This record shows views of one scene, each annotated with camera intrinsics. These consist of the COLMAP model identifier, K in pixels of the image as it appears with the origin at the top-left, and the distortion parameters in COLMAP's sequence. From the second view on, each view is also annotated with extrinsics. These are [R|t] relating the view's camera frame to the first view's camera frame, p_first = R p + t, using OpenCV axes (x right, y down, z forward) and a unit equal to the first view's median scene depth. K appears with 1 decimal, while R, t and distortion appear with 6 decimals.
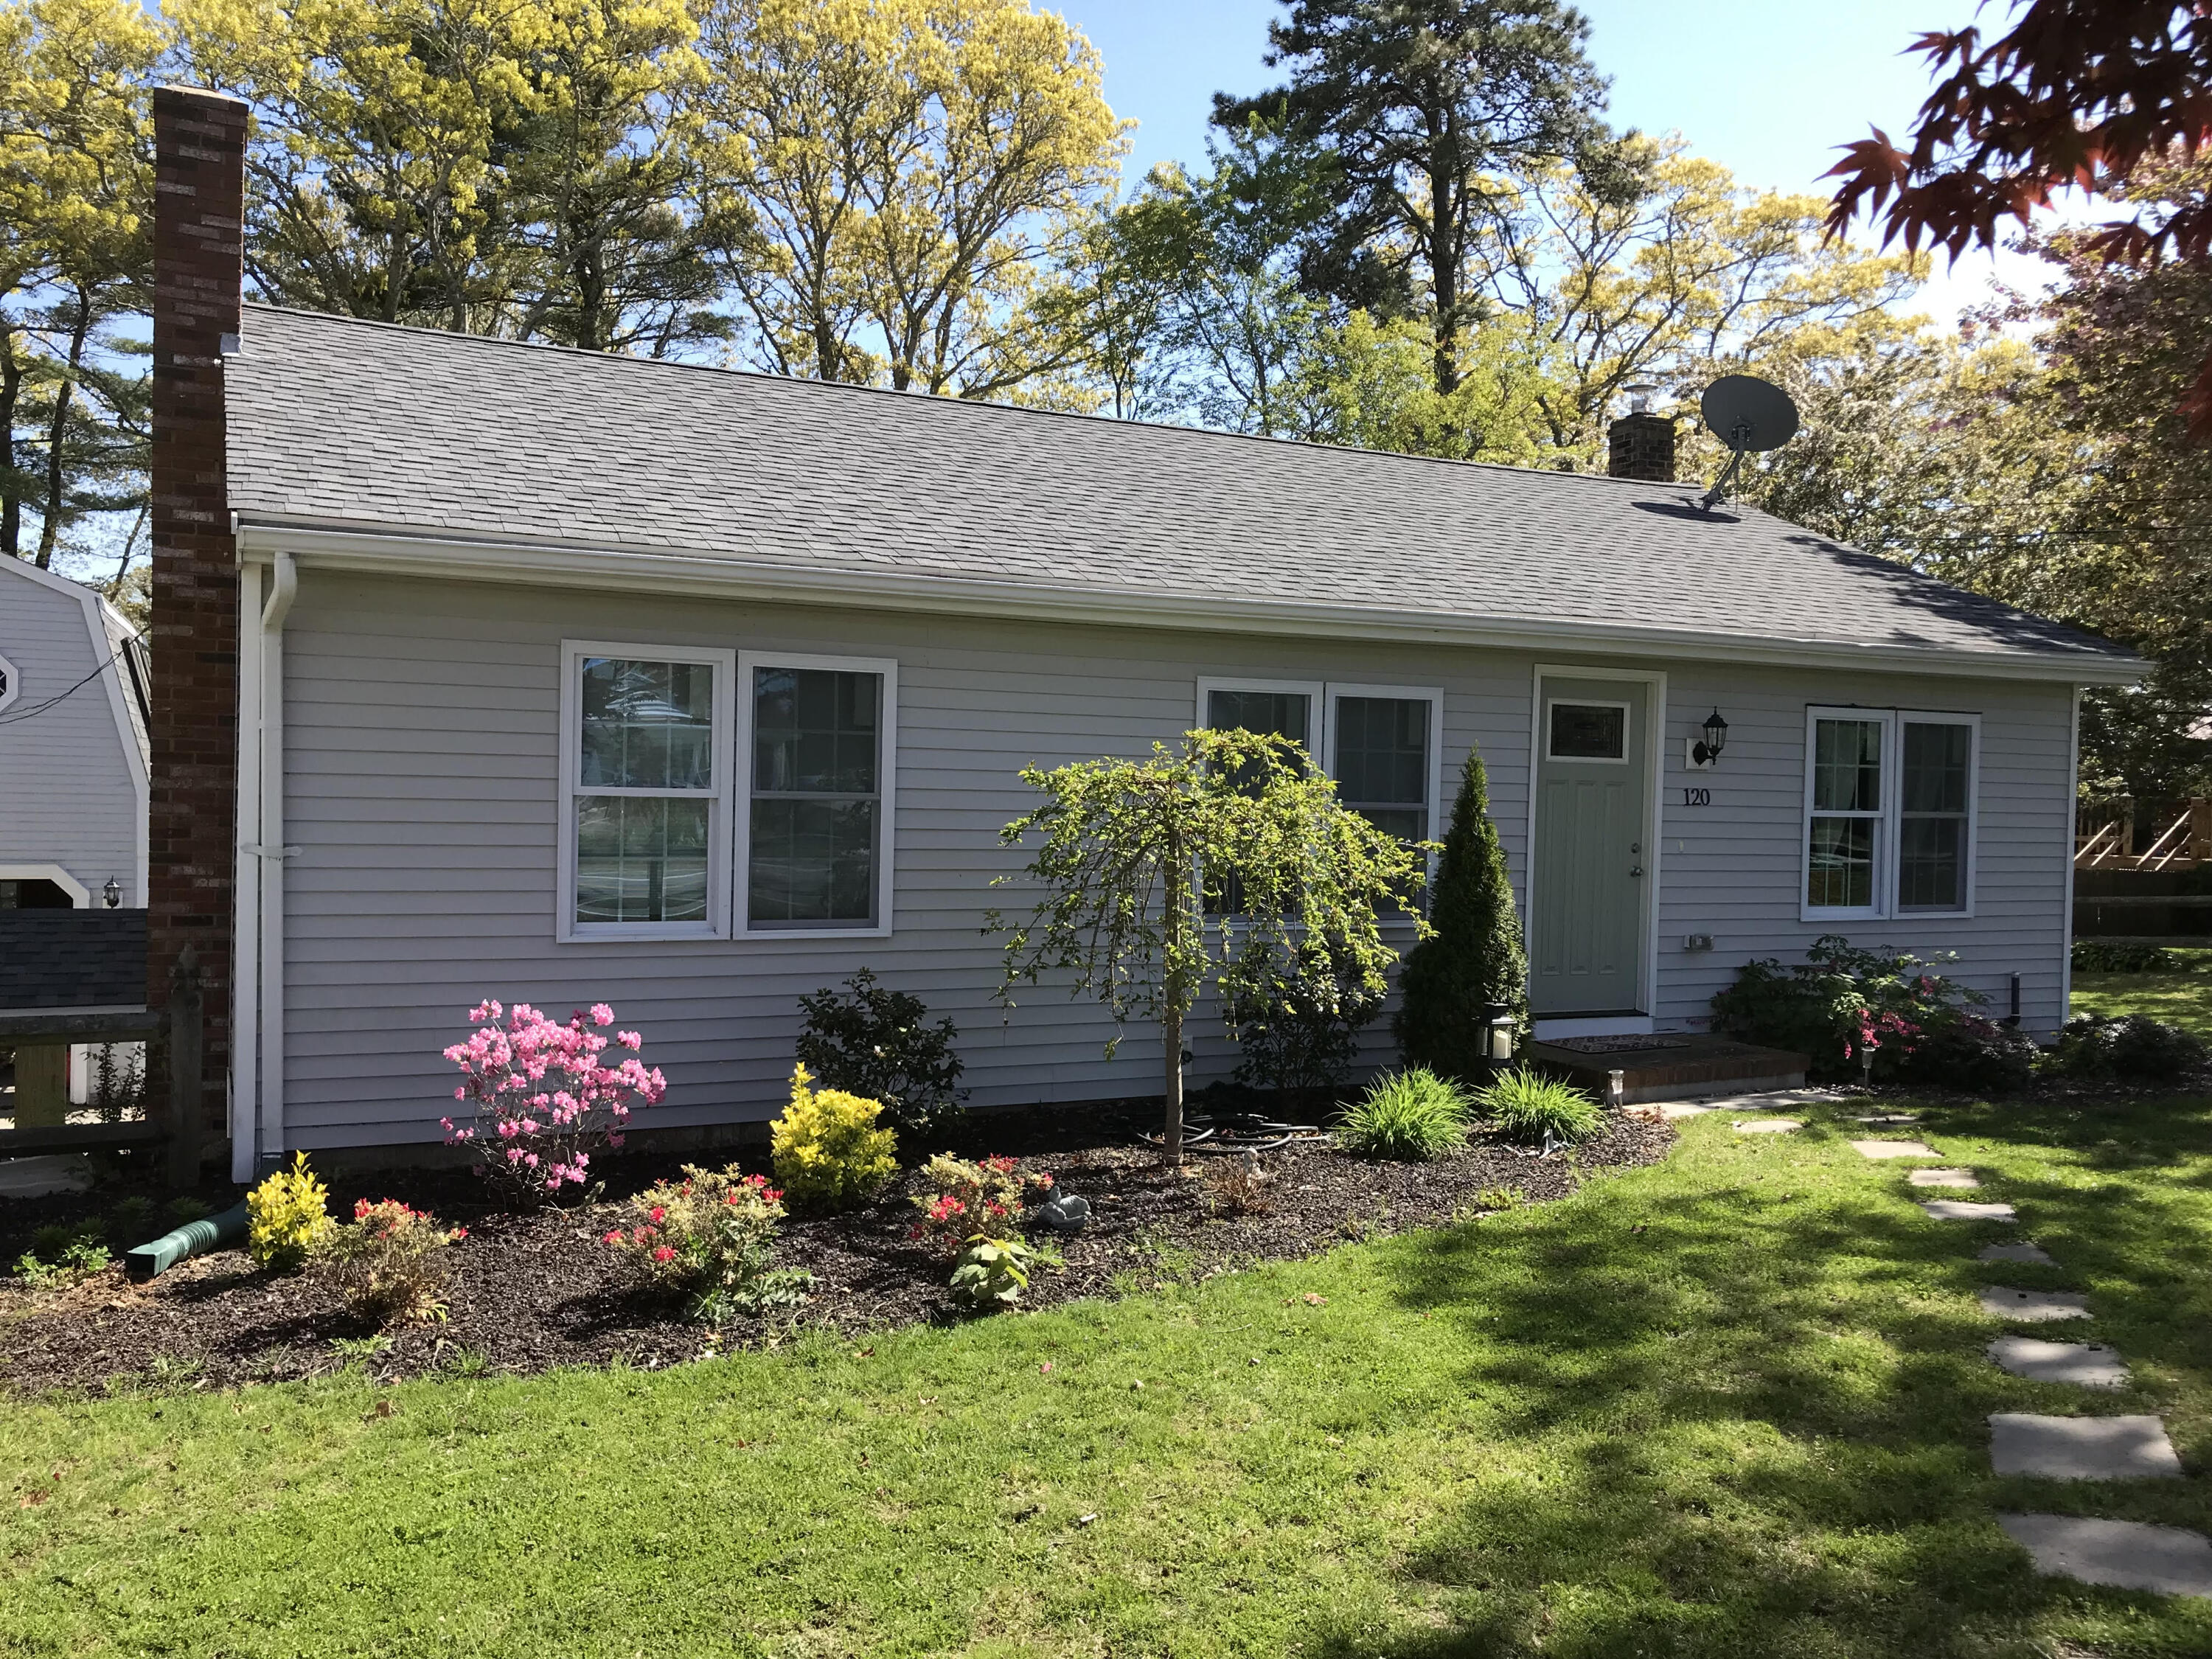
lens RADIAL K [[1844.4, 0, 1099.5], [0, 1844.4, 825.3], [0, 0, 1]] dist [0.016142, -0.006718]
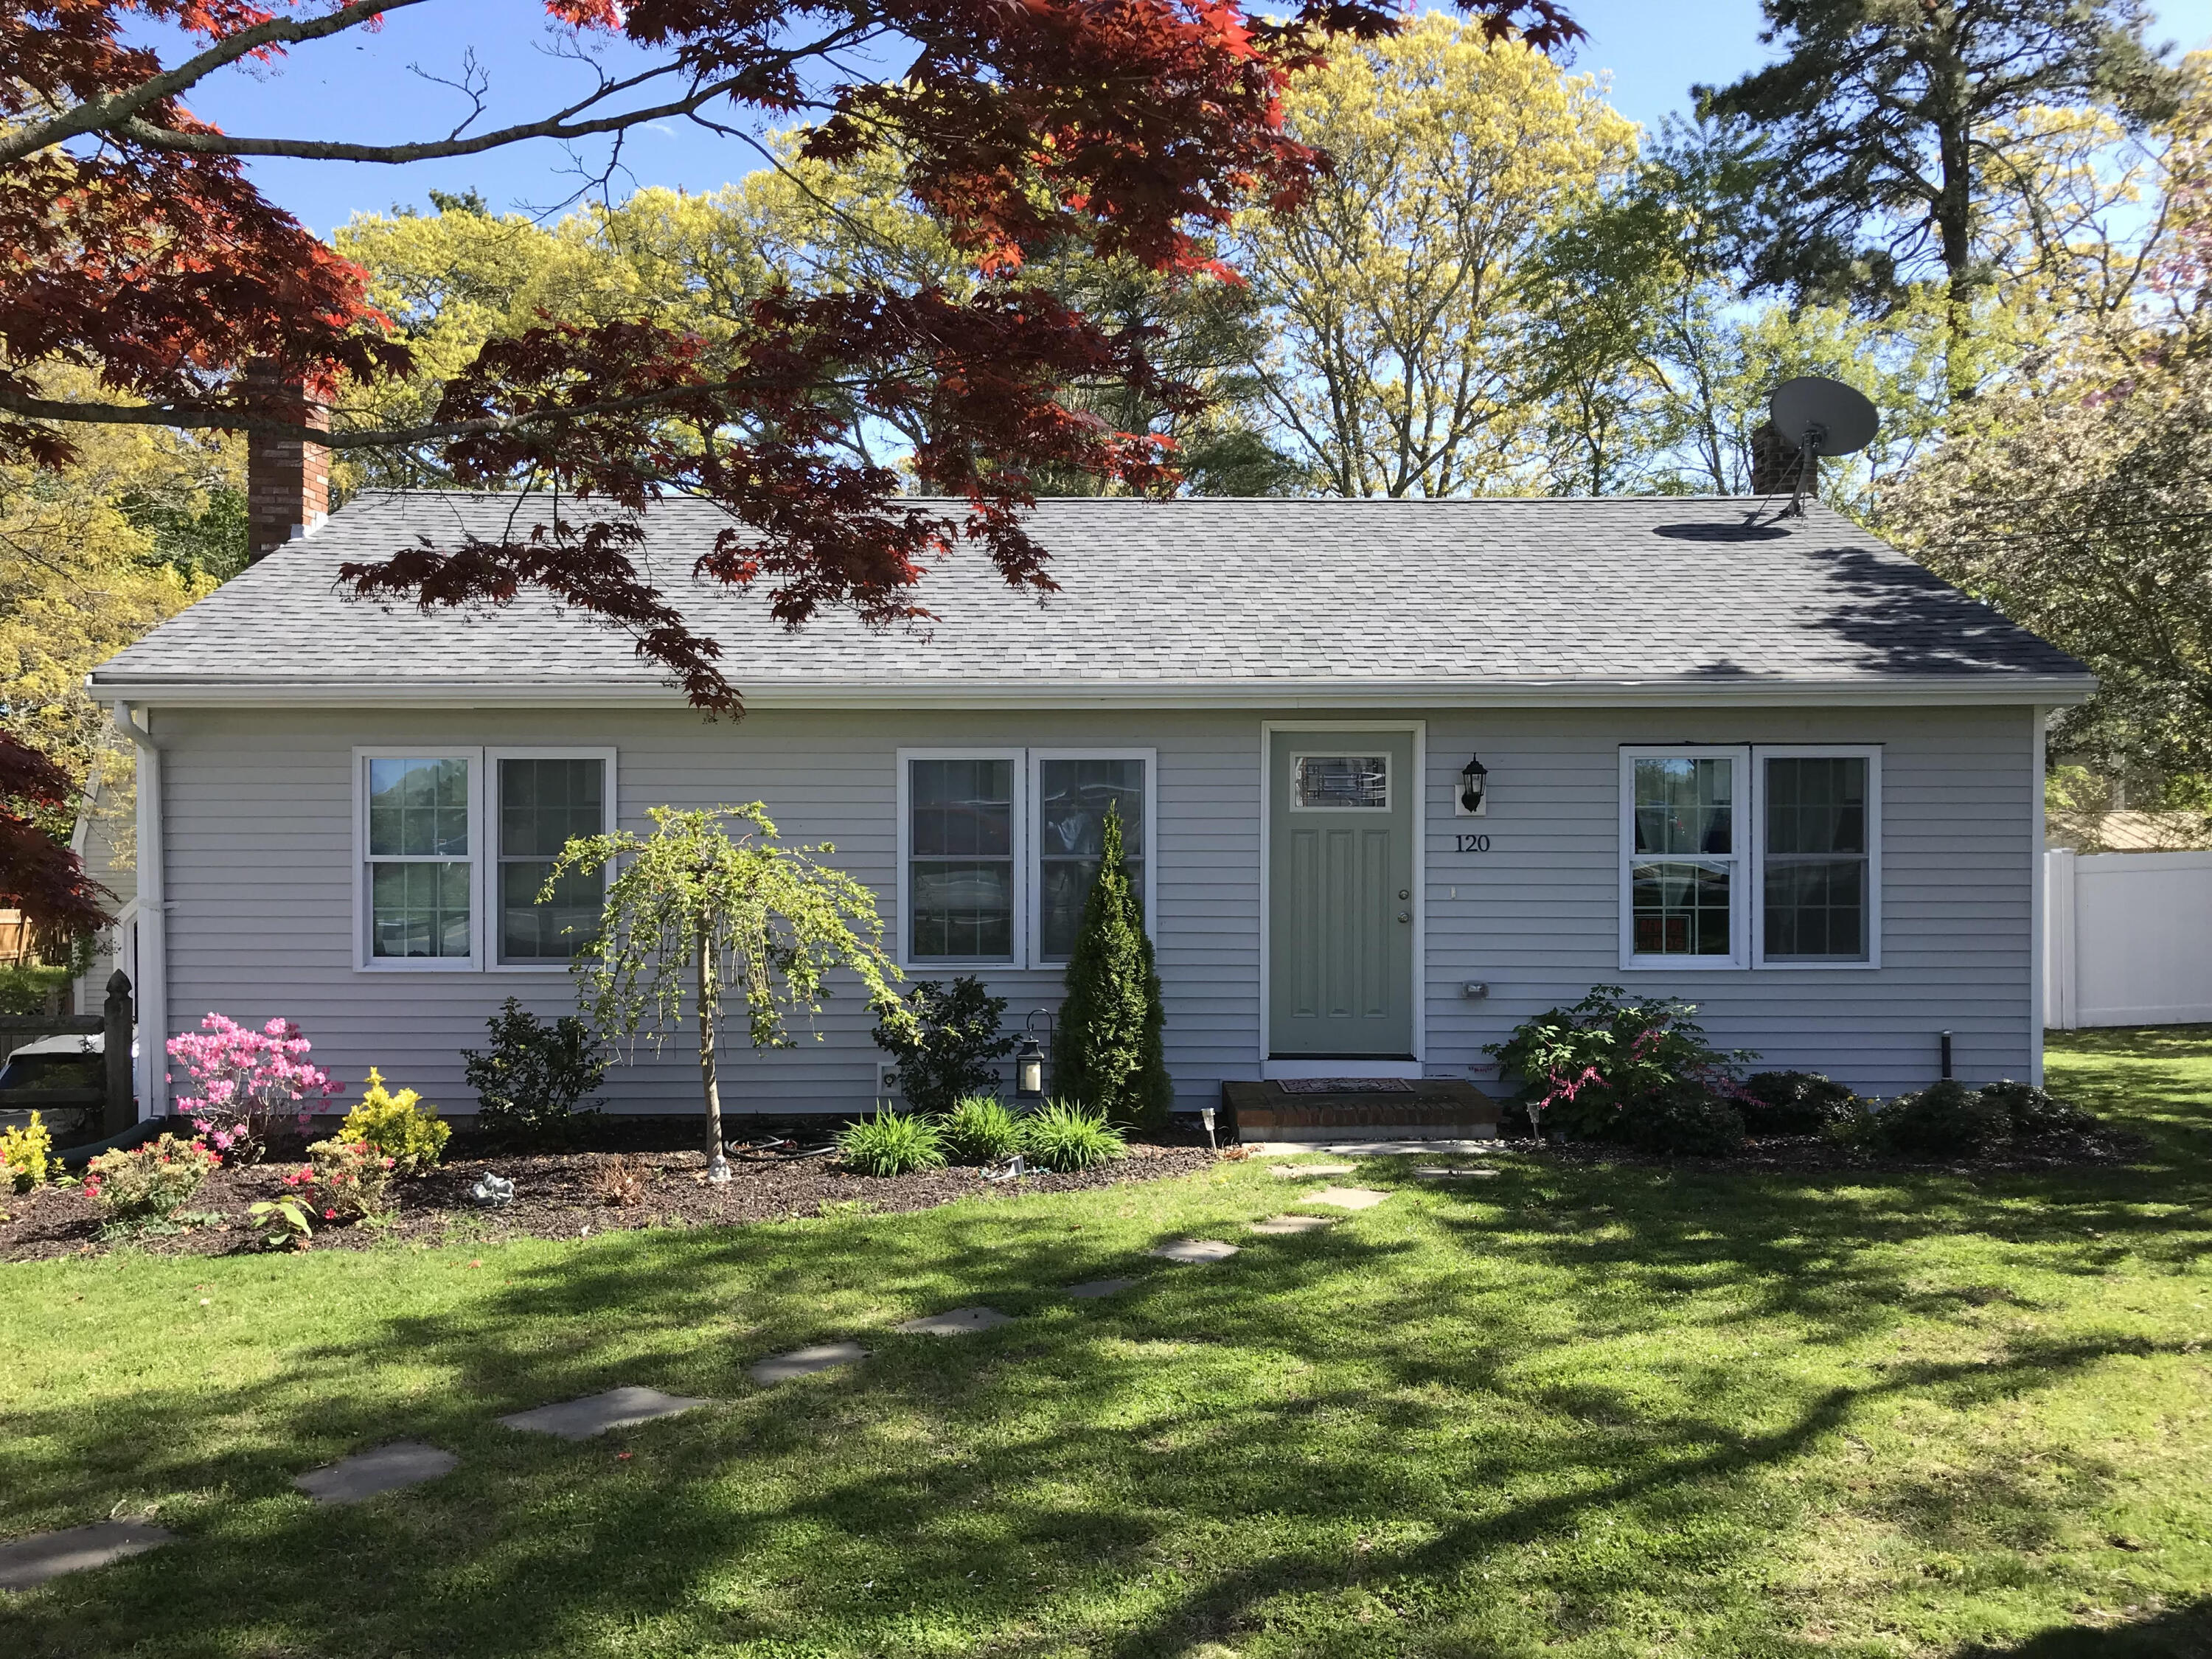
lens RADIAL K [[1844.4, 0, 1099.5], [0, 1844.4, 825.3], [0, 0, 1]] dist [0.016142, -0.006718]
pose [[0.901743, -0.014840, -0.432017, 0.587773], [0.010919, 0.999874, -0.011554, -0.016260], [0.432134, 0.005702, 0.901791, 0.014189]]
